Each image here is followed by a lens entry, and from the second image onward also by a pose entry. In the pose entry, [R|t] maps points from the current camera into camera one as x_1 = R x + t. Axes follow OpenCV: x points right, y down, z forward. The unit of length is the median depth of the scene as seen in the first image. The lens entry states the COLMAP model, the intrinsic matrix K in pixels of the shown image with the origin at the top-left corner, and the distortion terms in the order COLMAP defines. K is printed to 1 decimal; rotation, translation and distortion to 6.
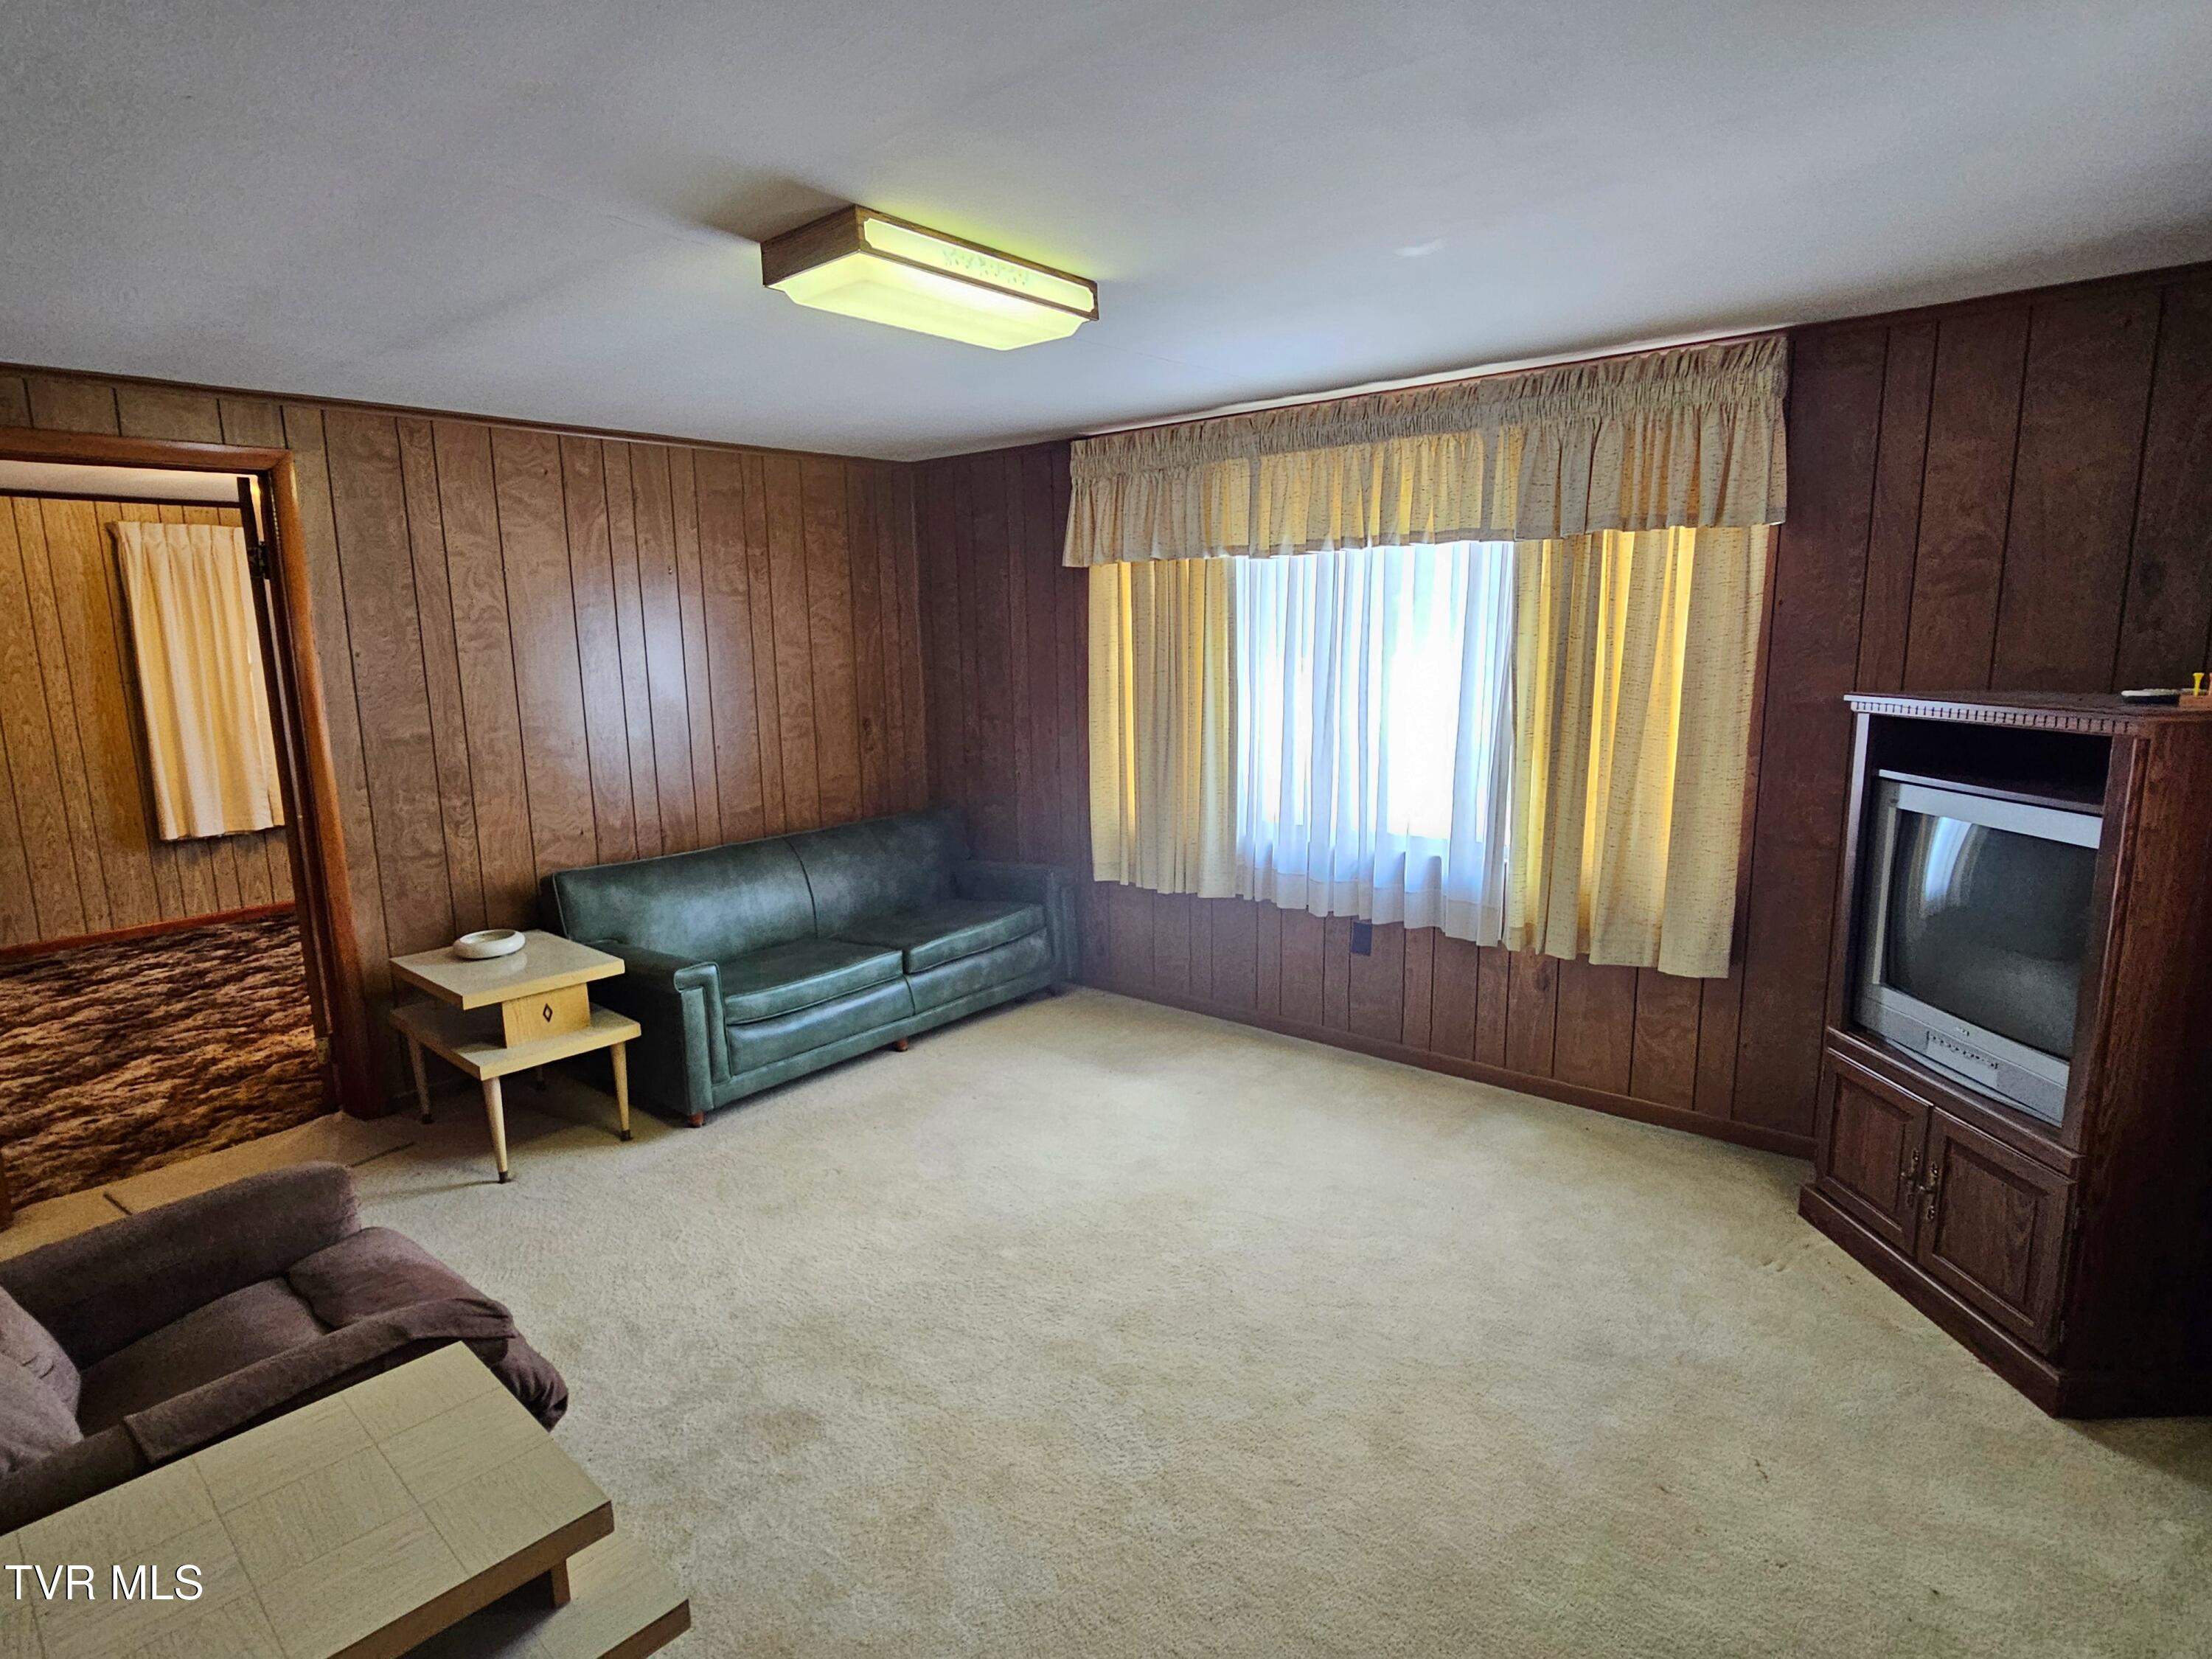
lens RADIAL K [[1178.9, 0, 1099.1], [0, 1178.9, 833.0], [0, 0, 1]] dist [0.001315, 0.000177]
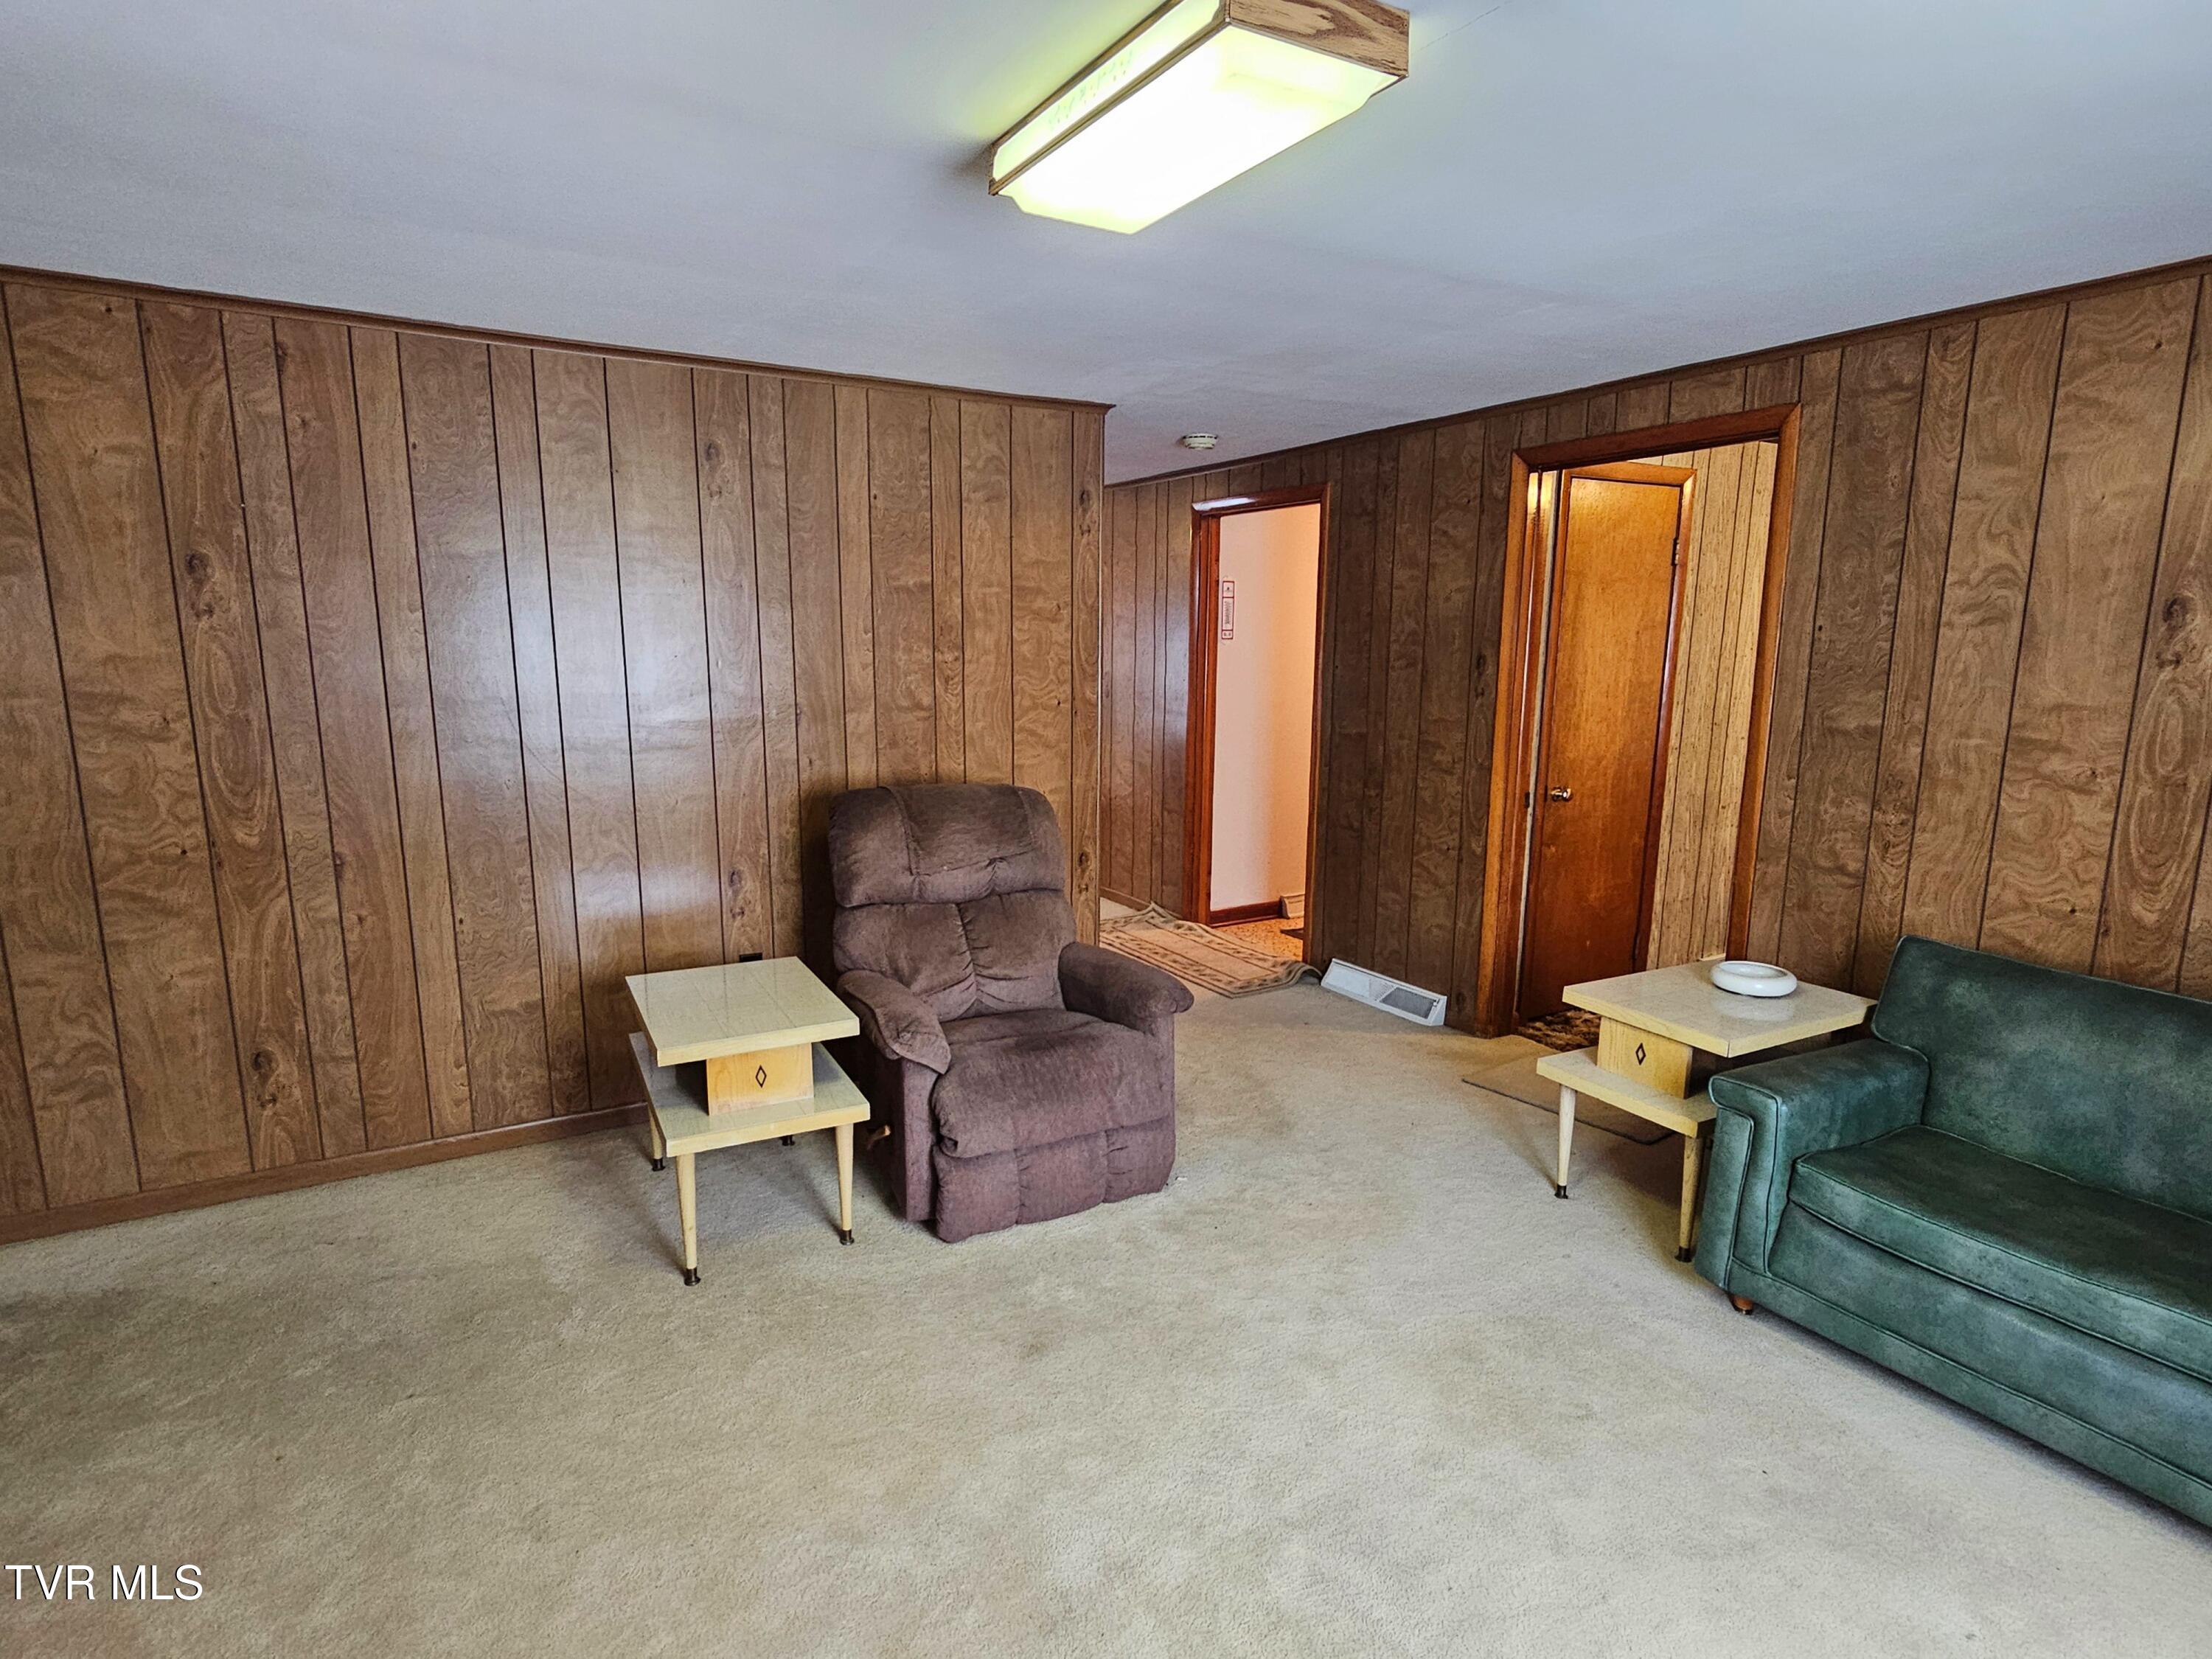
lens RADIAL K [[1178.9, 0, 1093.3], [0, 1178.9, 825.2], [0, 0, 1]] dist [0.001315, 0.000177]
pose [[-0.339736, 0.170748, -0.924892, 0.377878], [-0.164170, 0.957520, 0.237075, -0.125578], [0.926082, 0.232382, -0.297272, 0.770477]]
